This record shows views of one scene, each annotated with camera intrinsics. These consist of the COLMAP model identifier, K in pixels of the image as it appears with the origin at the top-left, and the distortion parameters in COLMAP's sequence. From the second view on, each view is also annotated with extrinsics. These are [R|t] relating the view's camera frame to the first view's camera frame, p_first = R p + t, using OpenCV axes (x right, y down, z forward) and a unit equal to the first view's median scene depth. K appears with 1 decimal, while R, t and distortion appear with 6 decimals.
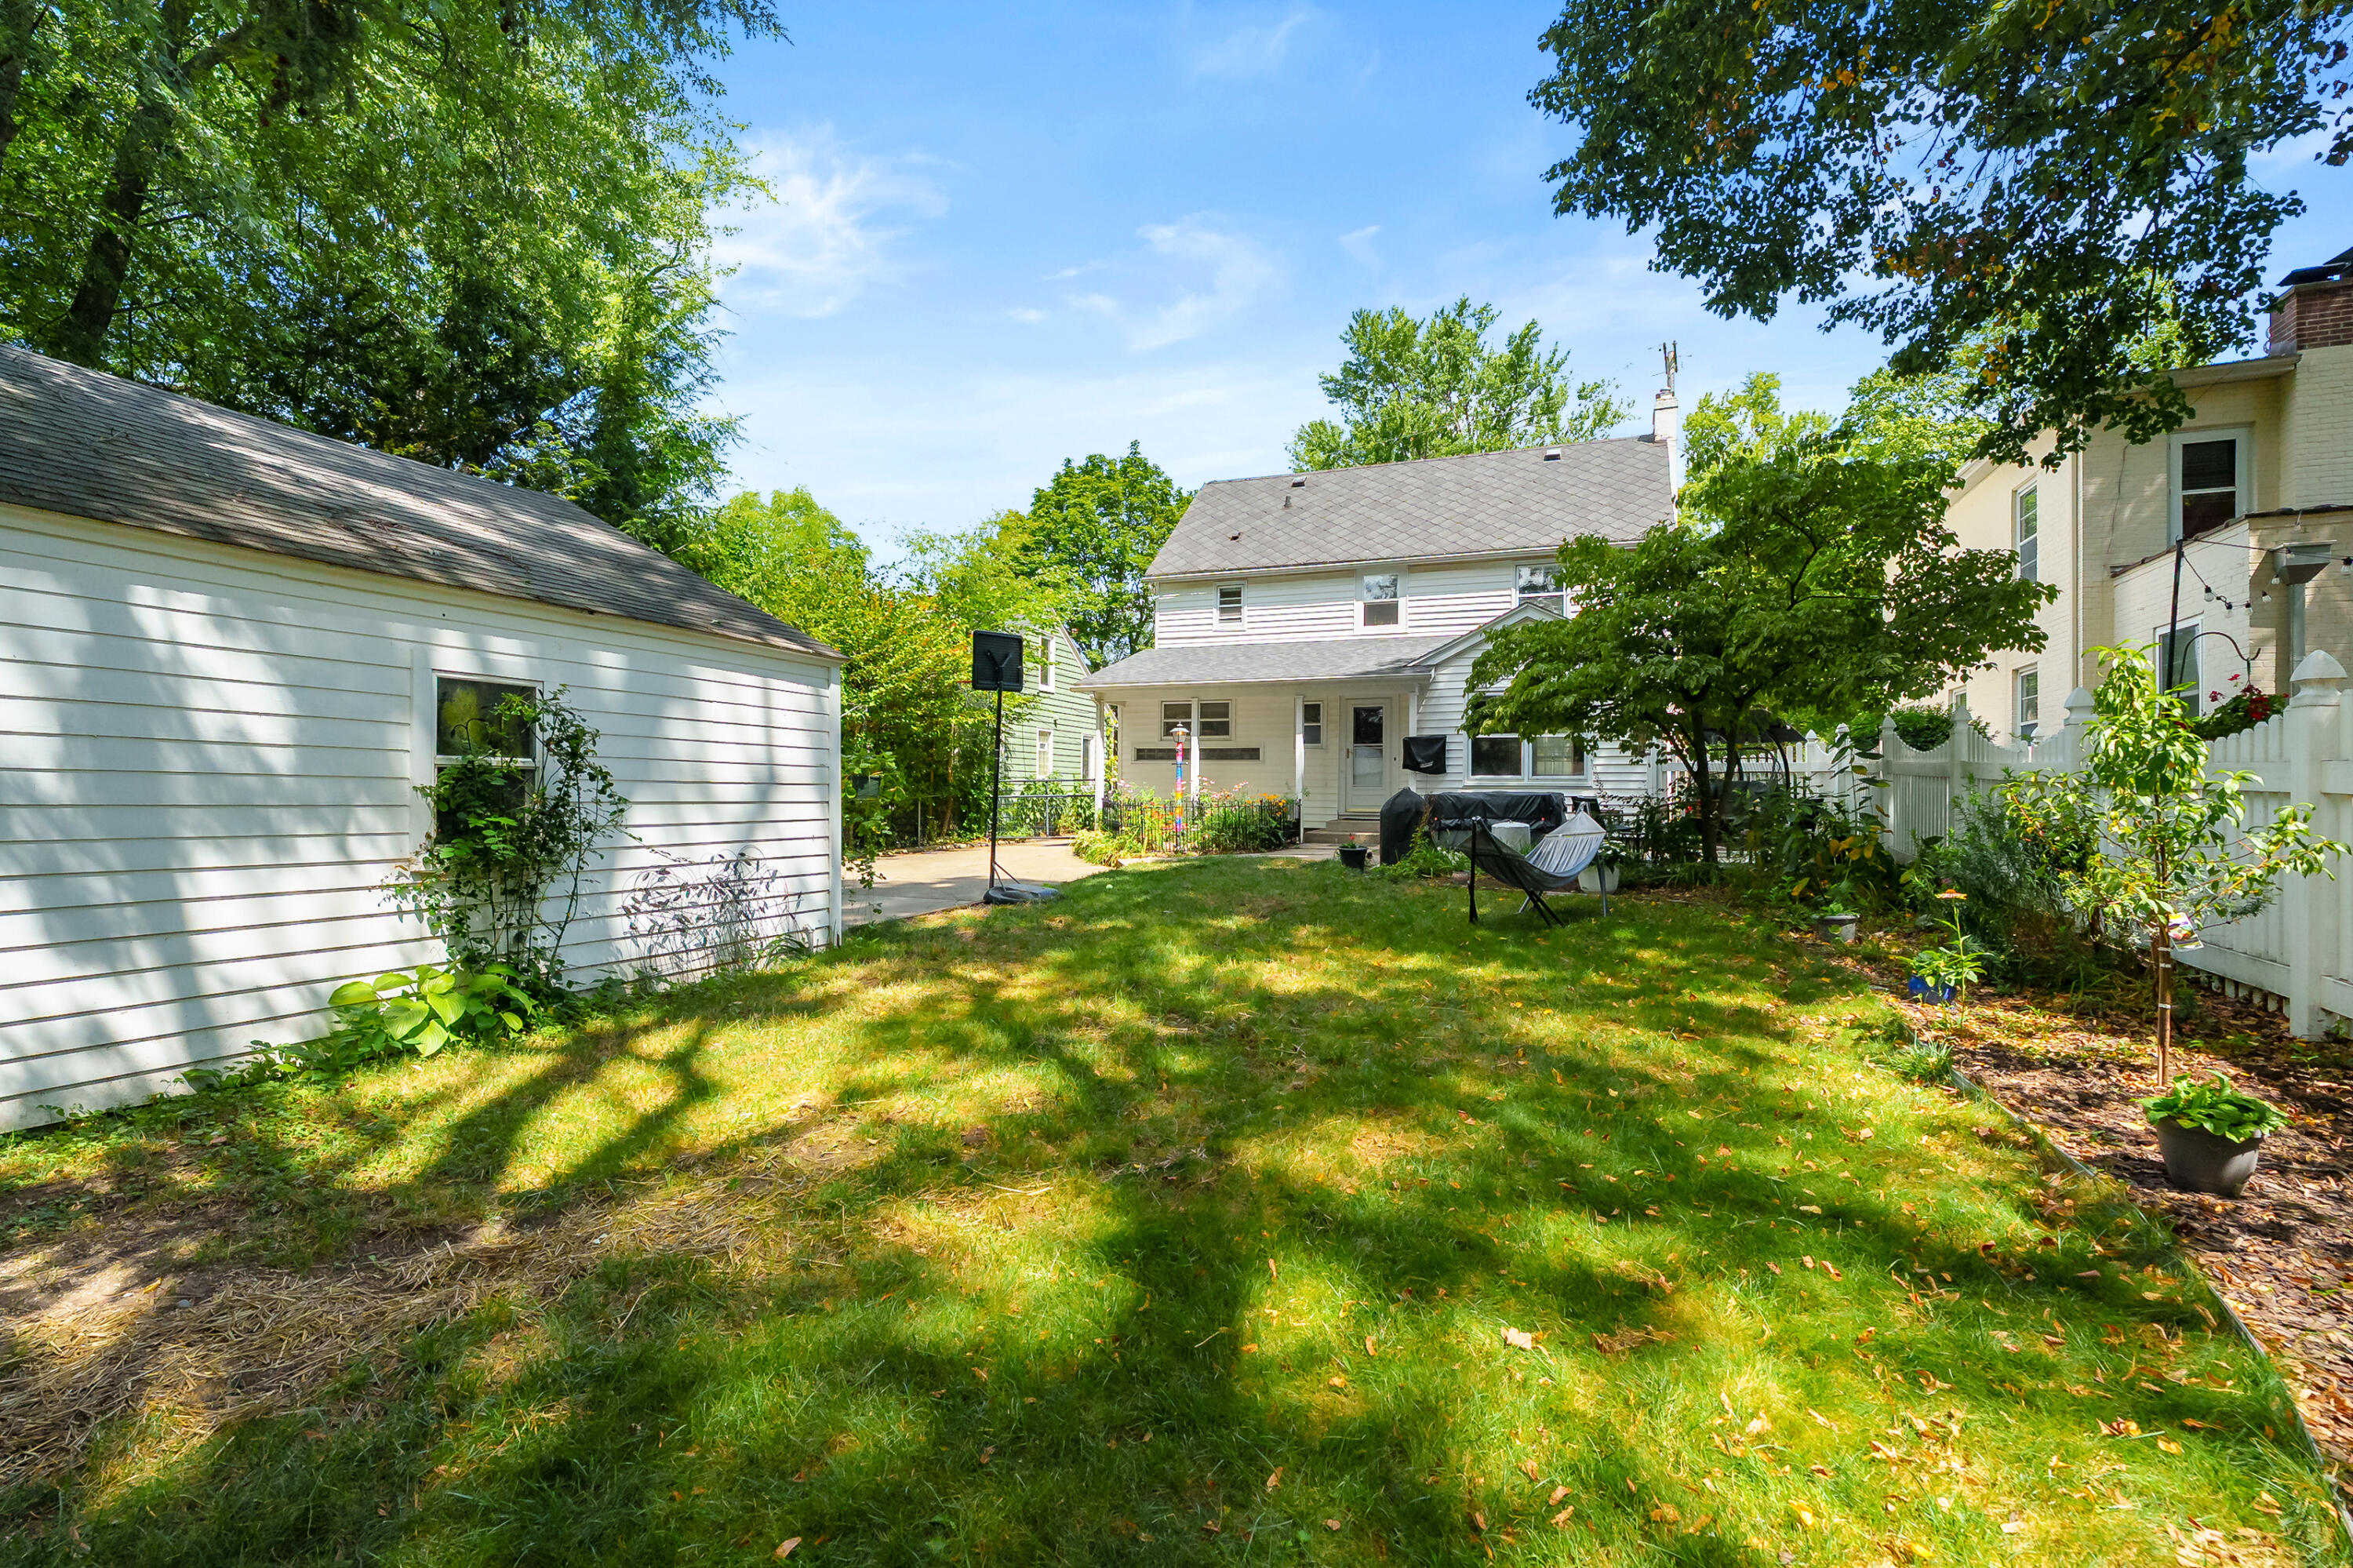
lens RADIAL K [[1066.5, 0, 1199.7], [0, 1066.5, 790.4], [0, 0, 1]] dist [-0.001825, 0.000971]
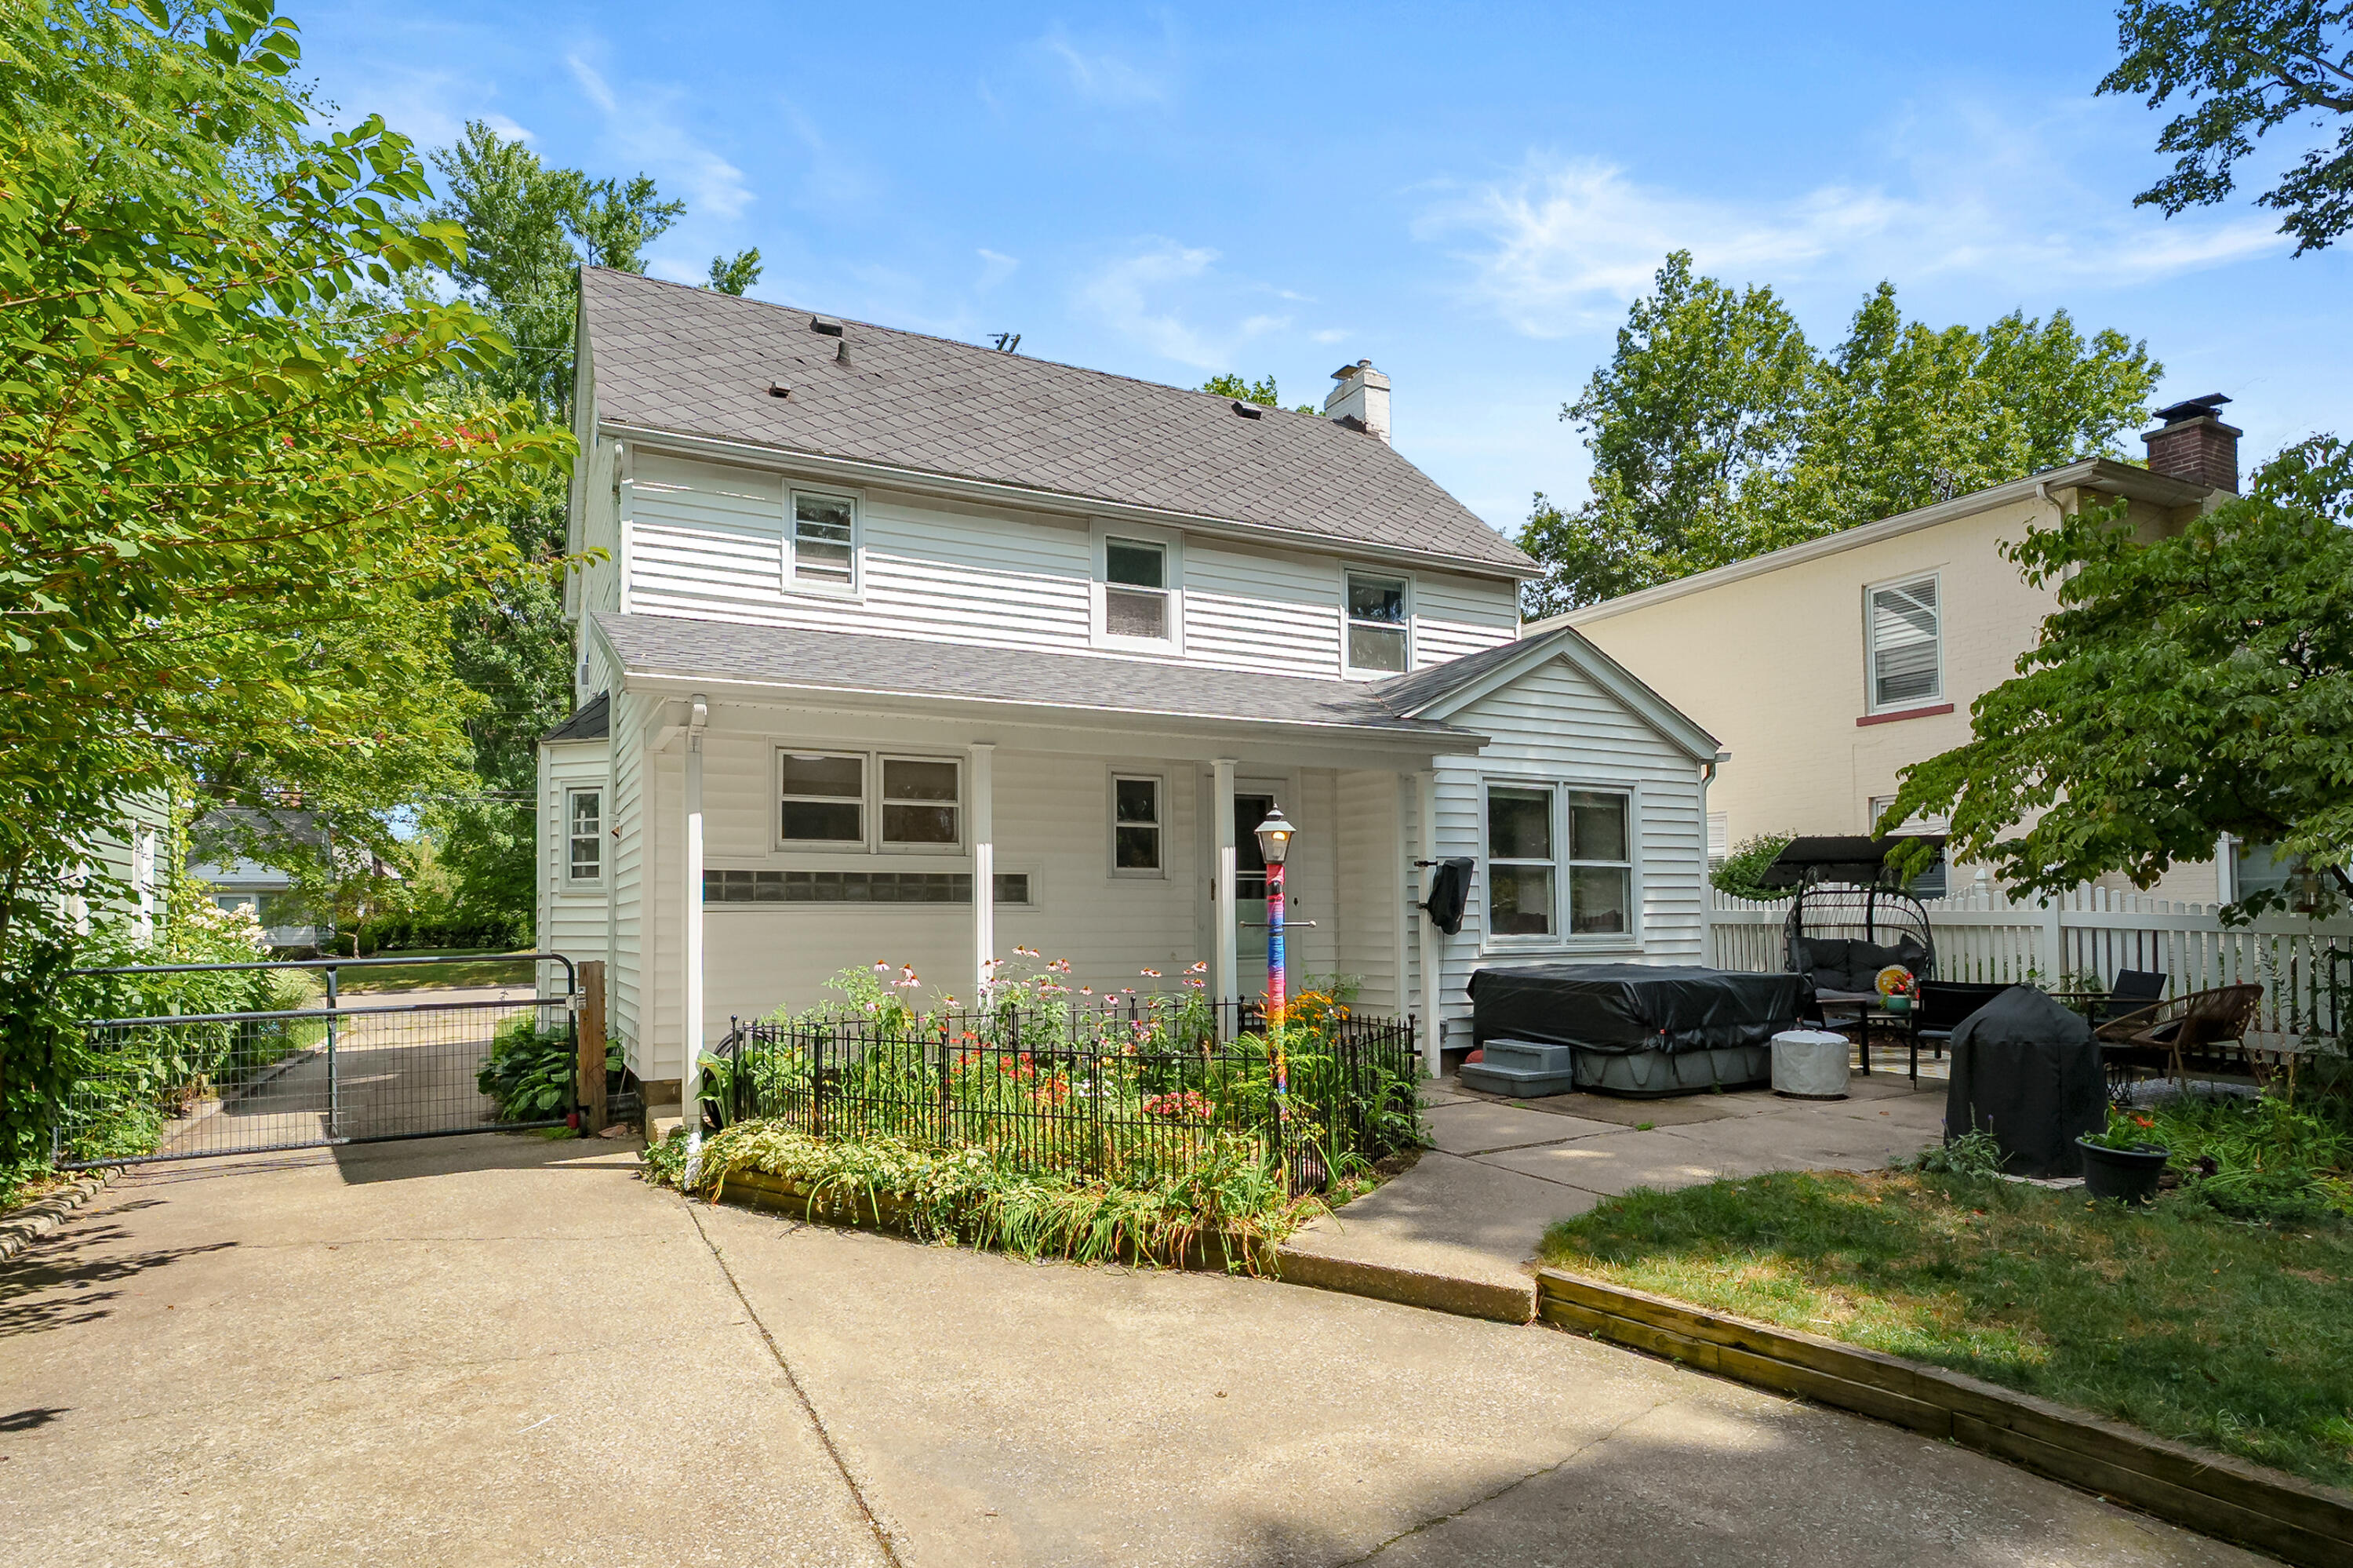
lens RADIAL K [[1283.9, 0, 1179.0], [0, 1283.9, 890.9], [0, 0, 1]] dist [-0.007192, -0.000507]
pose [[0.667233, 0.005747, 0.744827, -0.241707], [0.009987, 0.999811, -0.016661, -0.020121], [-0.744782, 0.018555, 0.667049, 0.511545]]
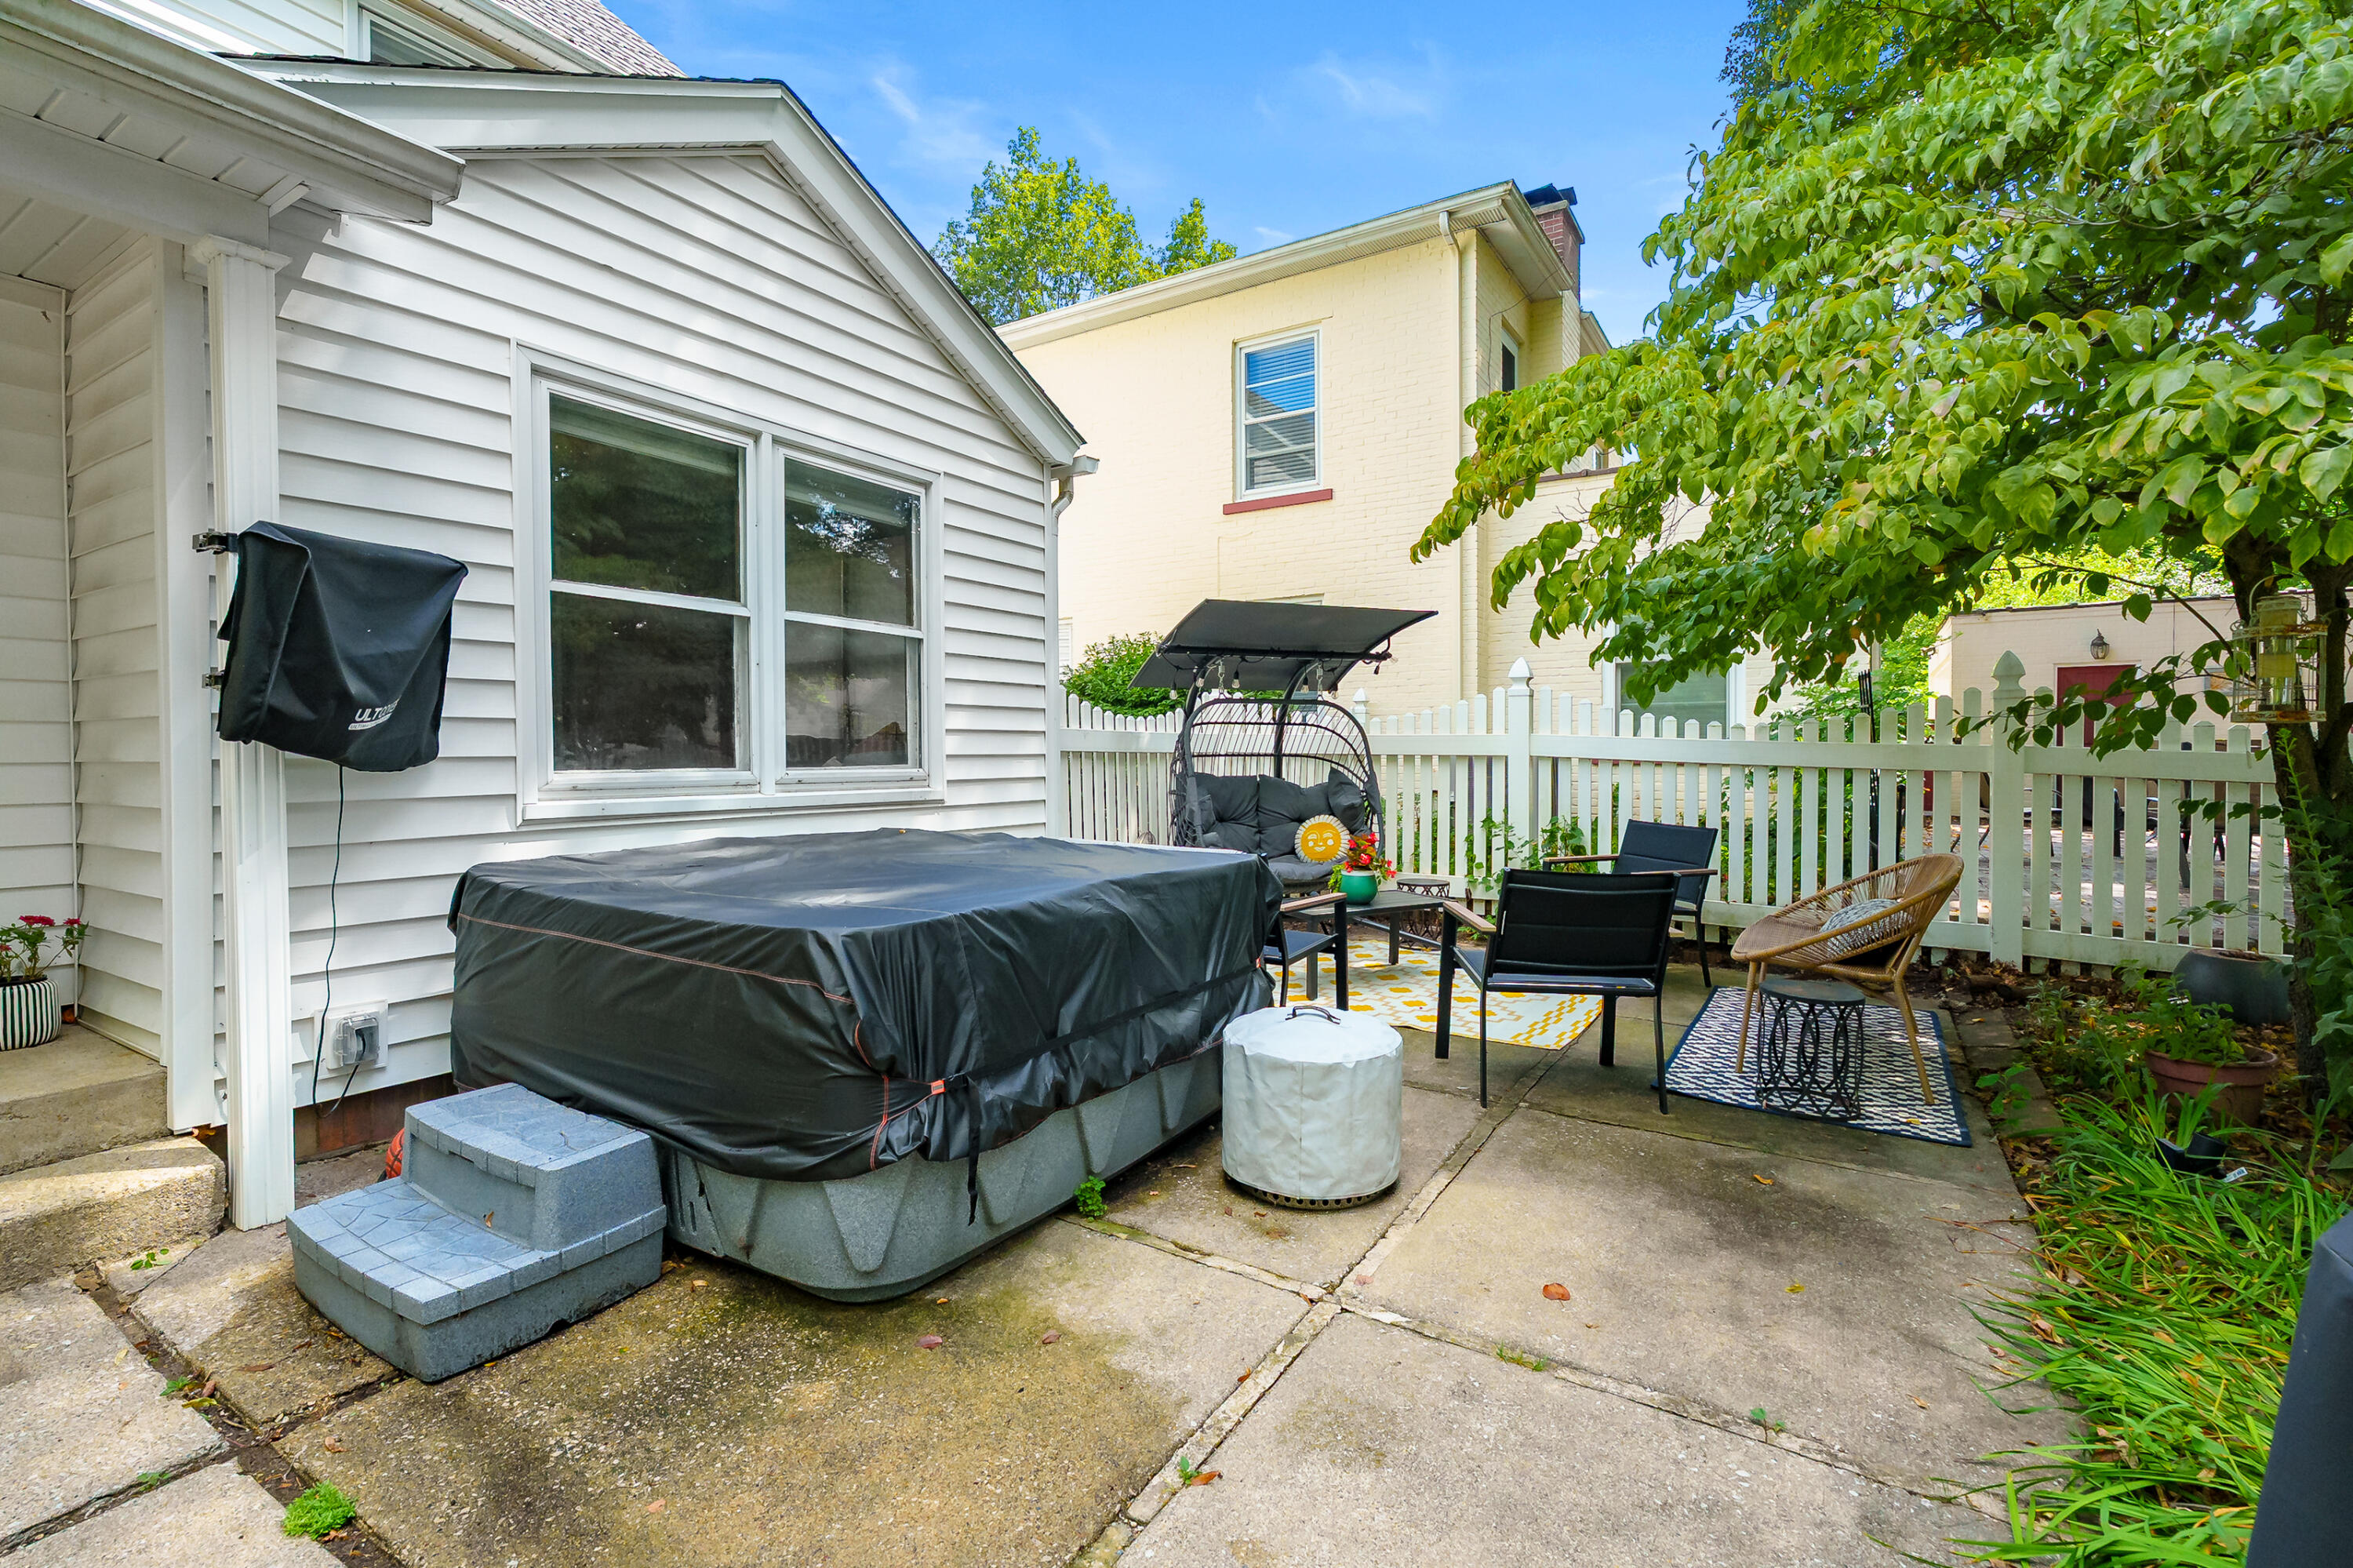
lens RADIAL K [[1066.5, 0, 1183.8], [0, 1066.5, 772.1], [0, 0, 1]] dist [-0.001825, 0.000971]
pose [[0.207205, -0.023231, 0.978022, 0.055302], [0.000726, 0.999721, 0.023592, -0.013953], [-0.978297, -0.004178, 0.207164, 0.620097]]
